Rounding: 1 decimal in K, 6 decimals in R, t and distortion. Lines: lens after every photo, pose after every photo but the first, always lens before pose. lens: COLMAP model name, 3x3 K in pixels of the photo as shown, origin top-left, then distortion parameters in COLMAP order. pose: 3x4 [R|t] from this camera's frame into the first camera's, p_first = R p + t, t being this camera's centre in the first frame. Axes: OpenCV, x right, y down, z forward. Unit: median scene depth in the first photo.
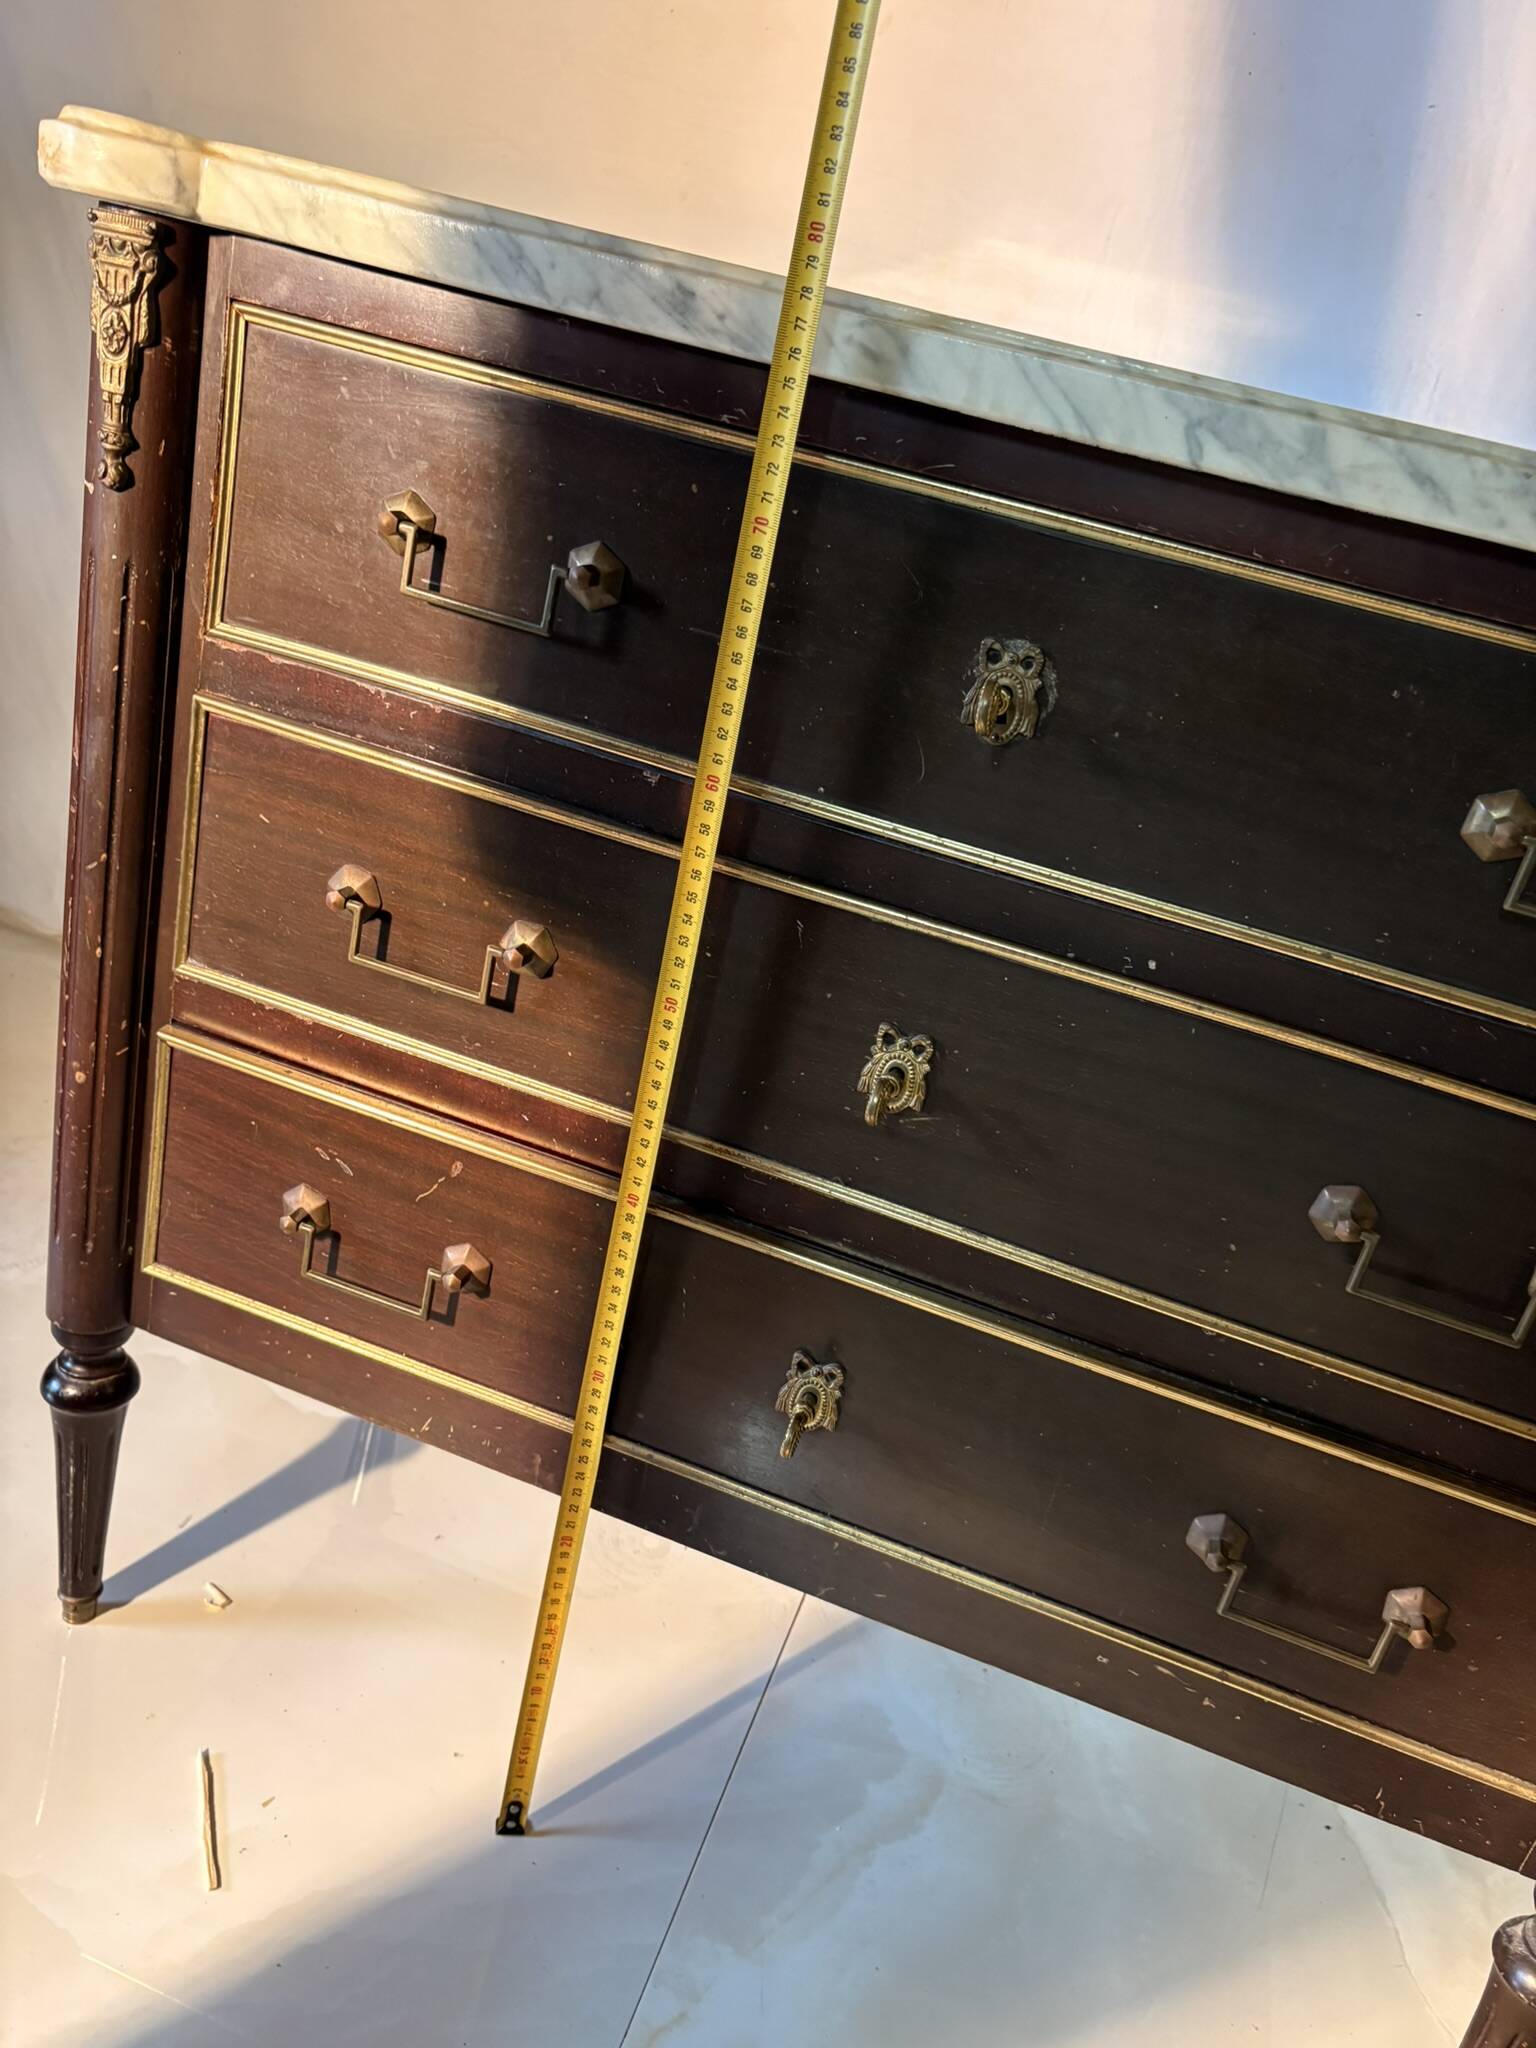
lens RADIAL K [[1564.8, 0, 781.3], [0, 1564.8, 1027.2], [0, 0, 1]] dist [0.014614, -0.027012]
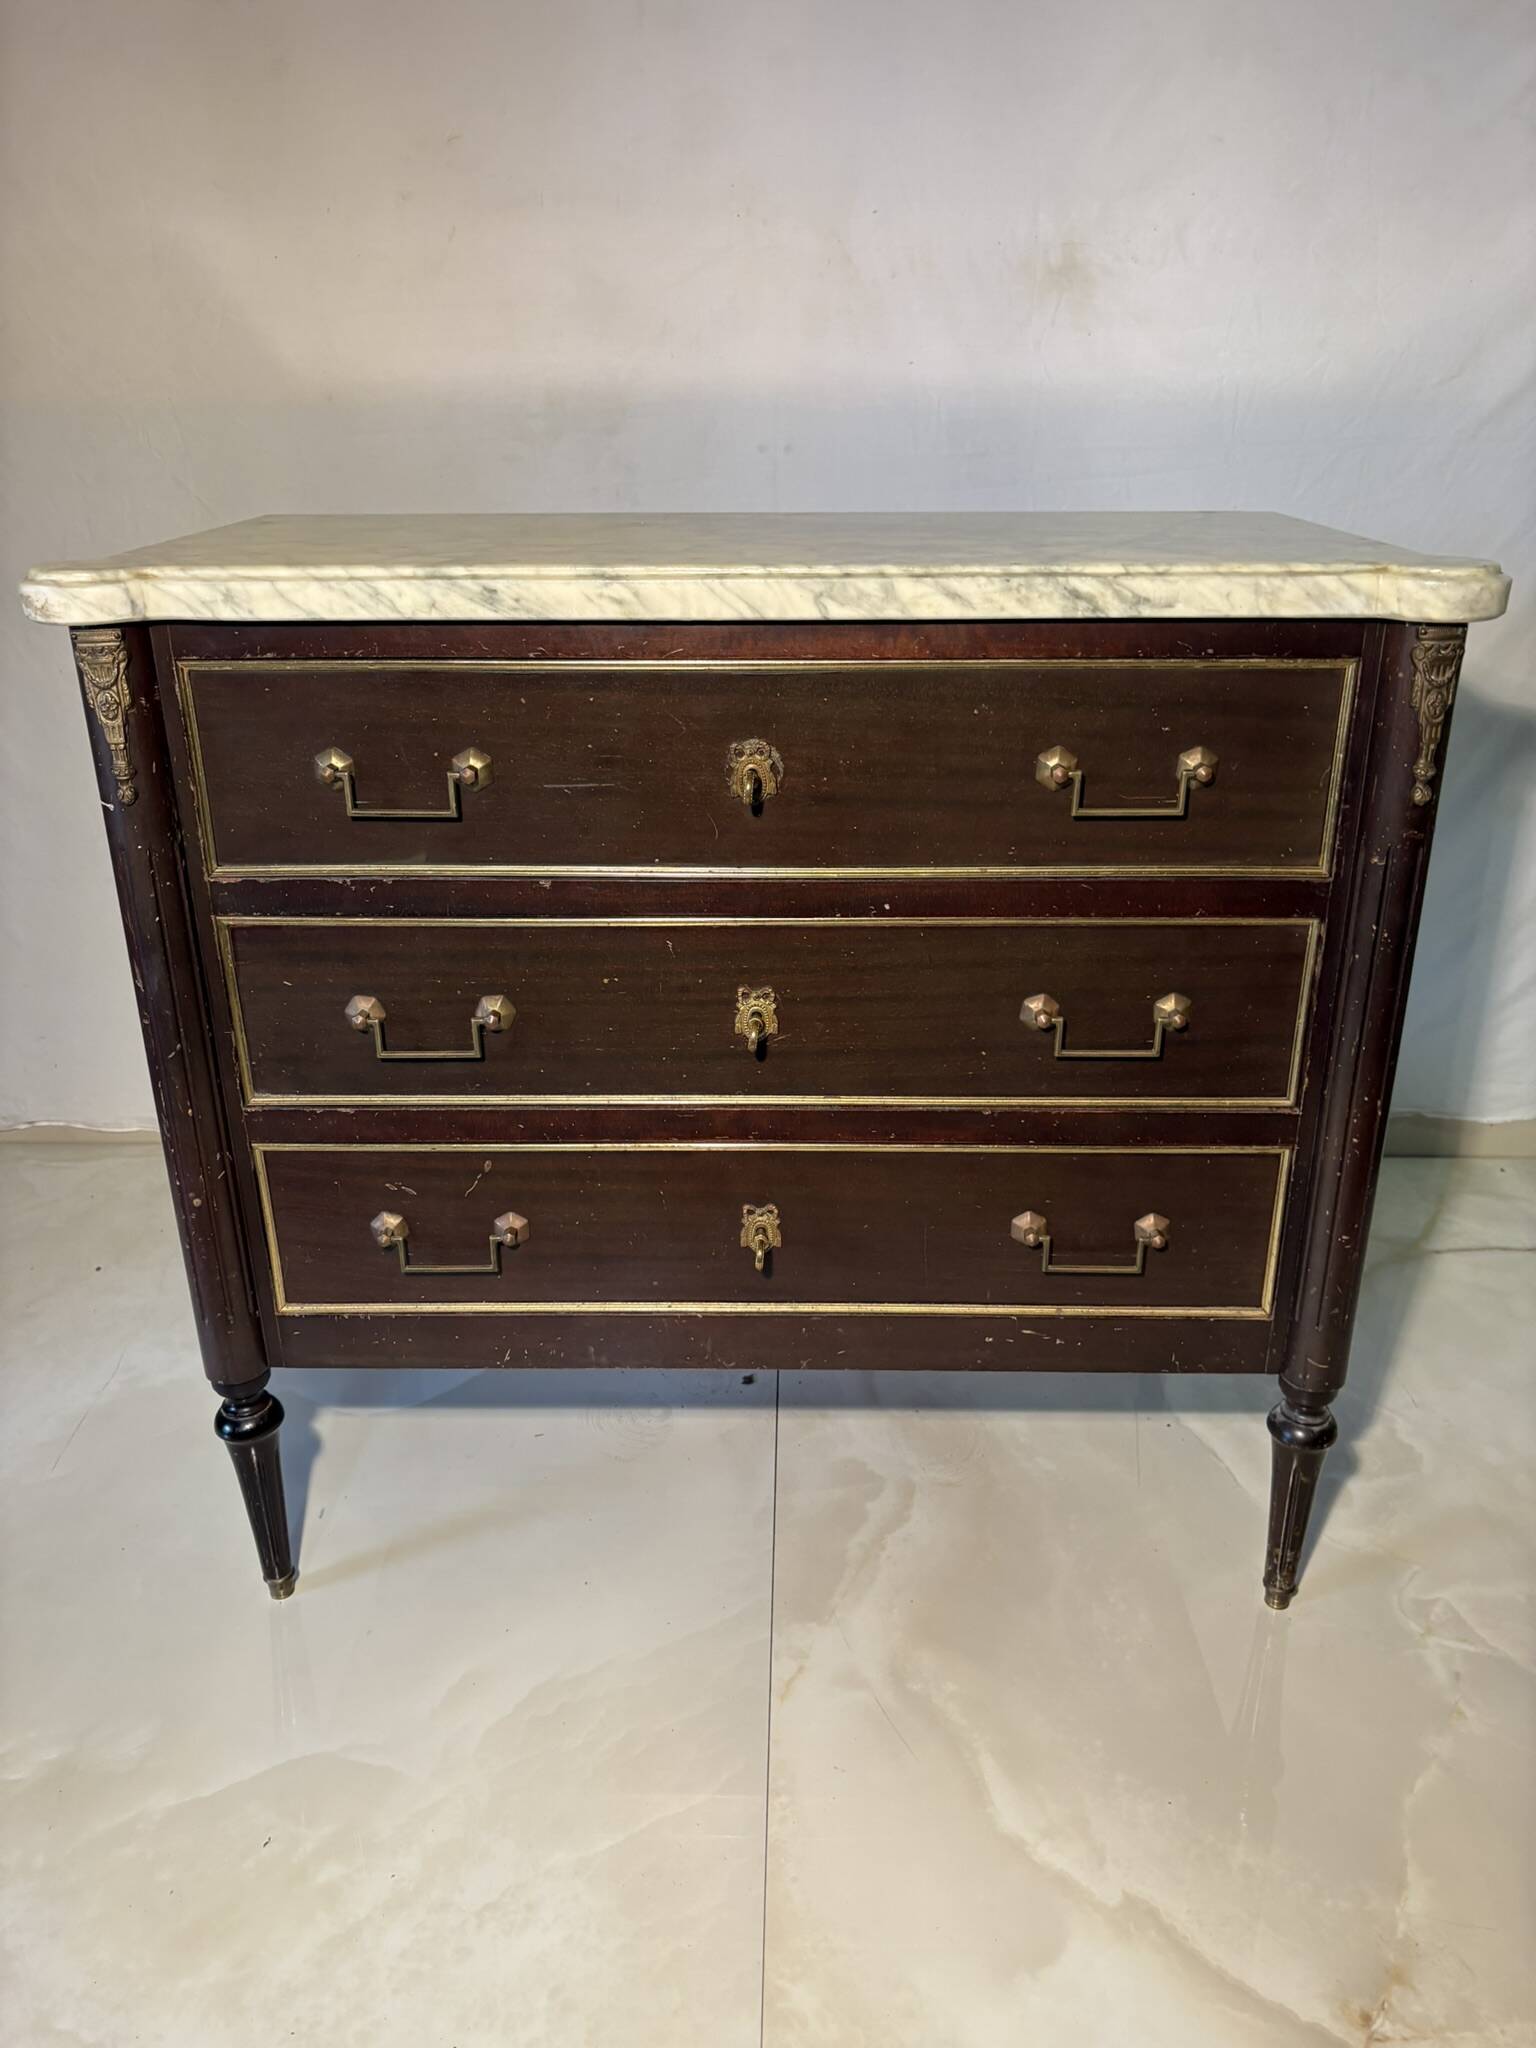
lens RADIAL K [[1564.8, 0, 776.0], [0, 1564.8, 1066.5], [0, 0, 1]] dist [0.014614, -0.027012]
pose [[0.937486, -0.317514, 0.142499, -0.157892], [0.306558, 0.947222, 0.093771, -0.067597], [-0.164752, -0.044225, 0.985343, -0.592148]]
